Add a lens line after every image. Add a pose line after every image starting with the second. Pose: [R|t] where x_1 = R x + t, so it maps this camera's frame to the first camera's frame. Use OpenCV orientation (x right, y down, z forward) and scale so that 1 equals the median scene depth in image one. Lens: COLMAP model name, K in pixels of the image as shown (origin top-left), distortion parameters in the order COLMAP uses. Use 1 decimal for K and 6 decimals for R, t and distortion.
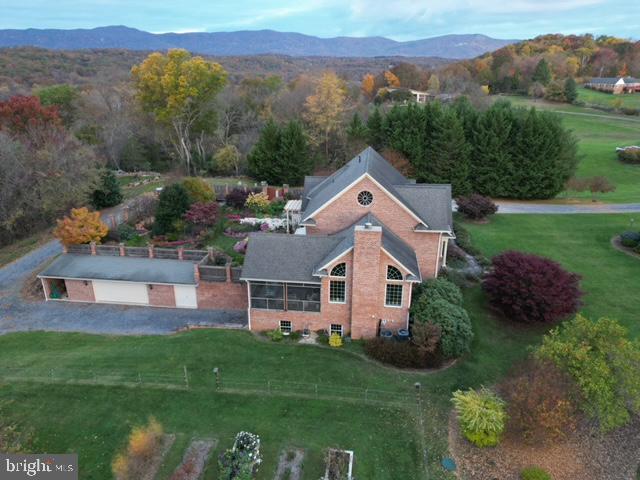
lens RADIAL K [[447.4, 0, 320.0], [0, 447.4, 240.0], [0, 0, 1]] dist [0.067781, -0.055691]
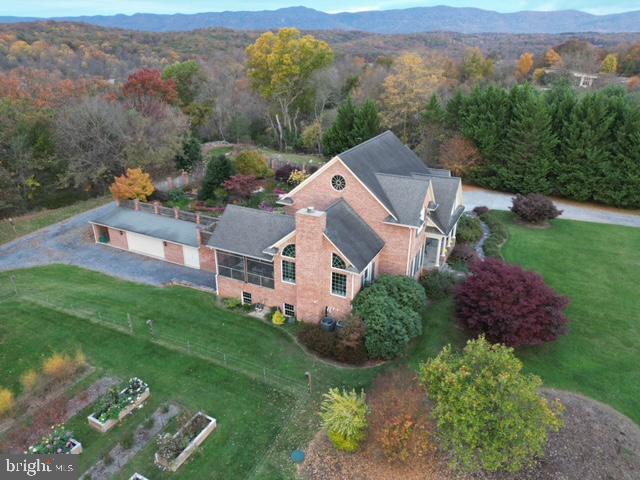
lens RADIAL K [[447.4, 0, 320.0], [0, 447.4, 240.0], [0, 0, 1]] dist [0.067781, -0.055691]
pose [[0.941857, 0.136527, -0.307027, 0.333531], [-0.124071, 0.990468, 0.059828, -0.020527], [0.312269, -0.018257, 0.949818, 0.054844]]
